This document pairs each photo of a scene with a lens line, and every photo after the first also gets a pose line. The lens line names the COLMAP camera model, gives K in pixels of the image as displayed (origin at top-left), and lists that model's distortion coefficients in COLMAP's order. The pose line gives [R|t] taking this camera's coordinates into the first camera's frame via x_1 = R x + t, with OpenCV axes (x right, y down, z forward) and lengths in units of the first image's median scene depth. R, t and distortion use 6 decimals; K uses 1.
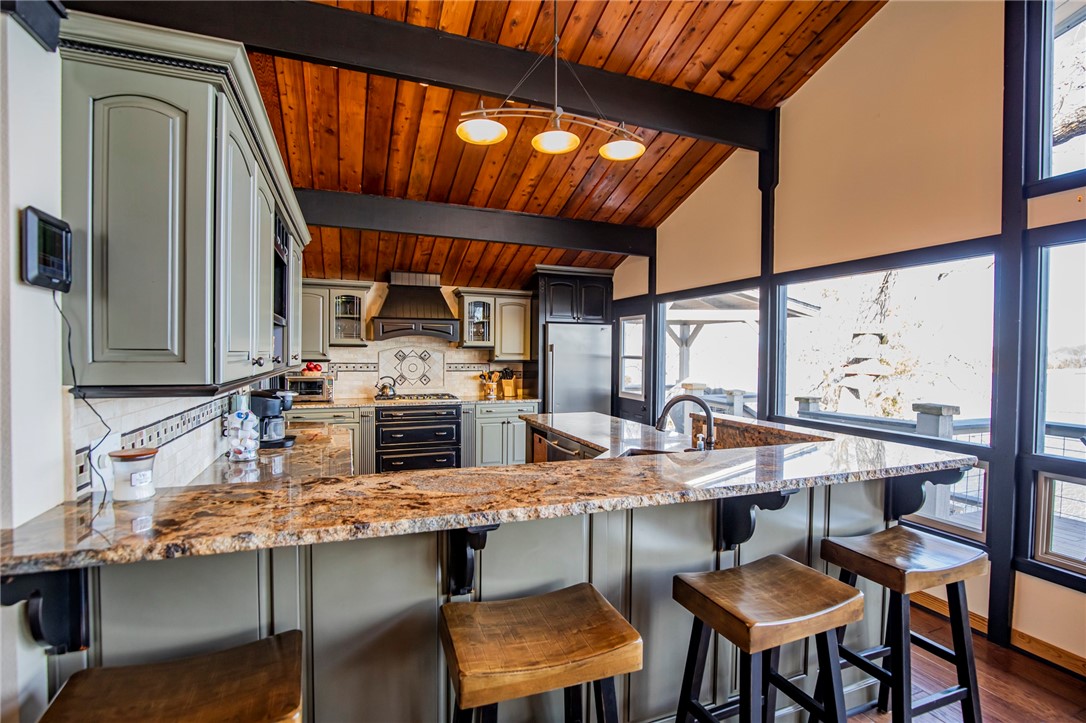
lens RADIAL K [[510.4, 0, 549.4], [0, 510.4, 361.3], [0, 0, 1]] dist [-0.022413, 0.000177]
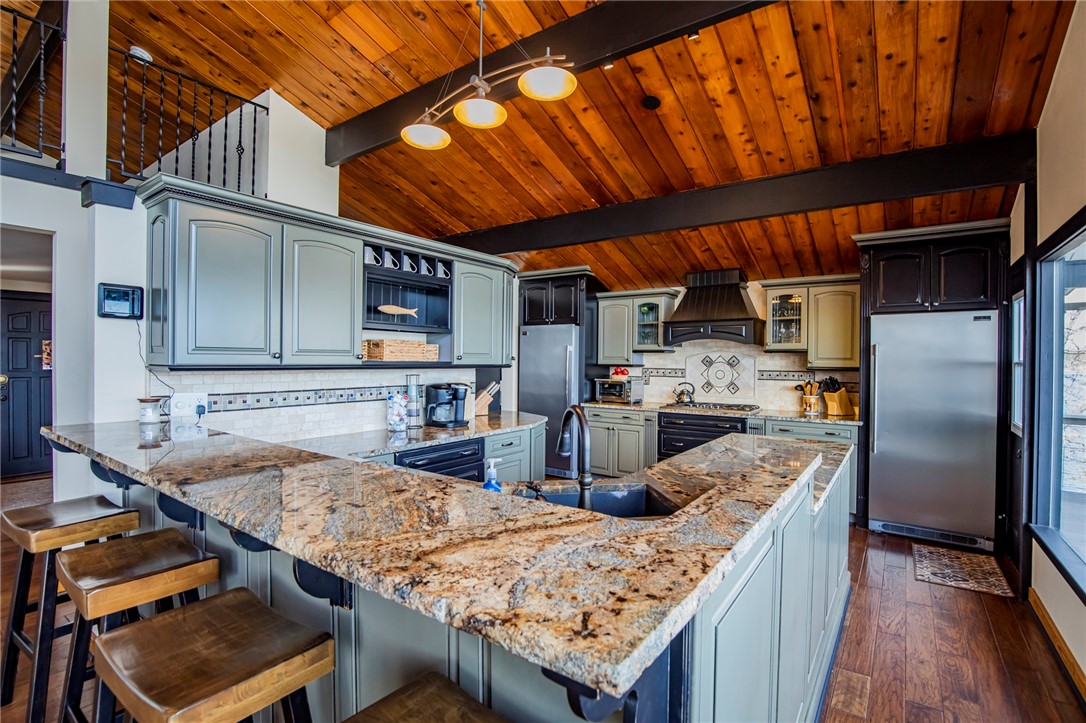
lens RADIAL K [[504.9, 0, 543.0], [0, 504.9, 361.5], [0, 0, 1]] dist [-0.028057, -0.000257]
pose [[0.548947, -0.001083, -0.835857, 0.325540], [-0.017151, 0.999774, -0.012559, 0.006133], [0.835681, 0.021230, 0.548804, 0.244676]]
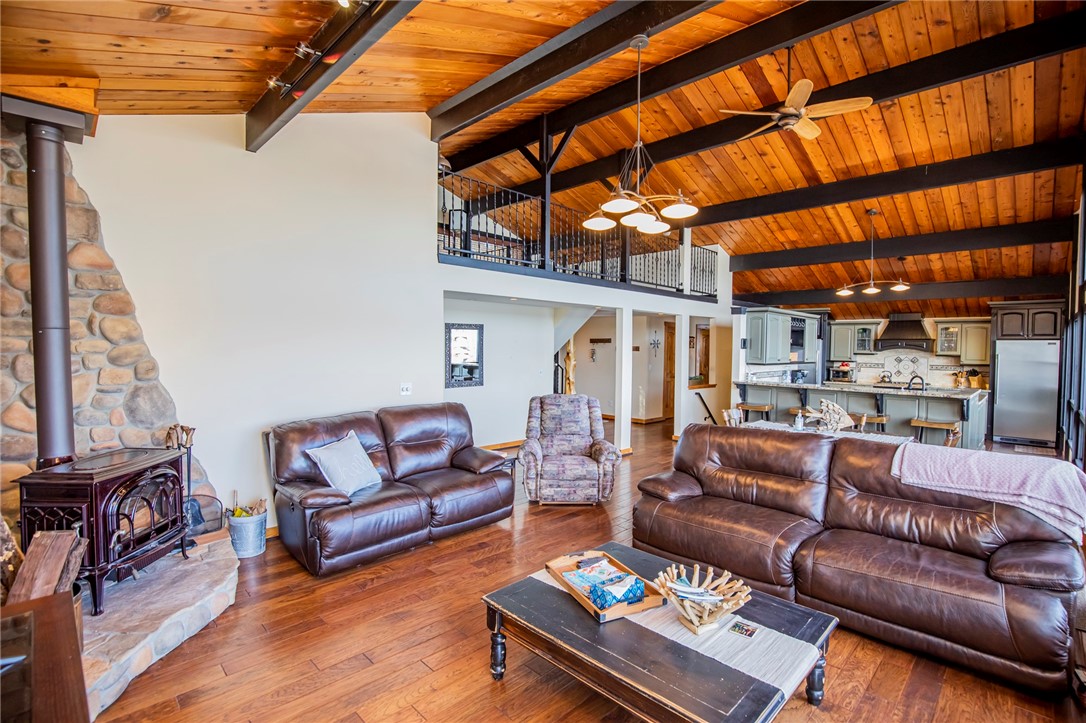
lens RADIAL K [[495.3, 0, 578.5], [0, 495.3, 361.1], [0, 0, 1]] dist [-0.000517, -0.000080]
pose [[0.442958, 0.022401, -0.896263, 0.766564], [-0.024973, 0.999608, 0.012642, -0.000670], [0.896195, 0.016783, 0.443344, -0.758746]]
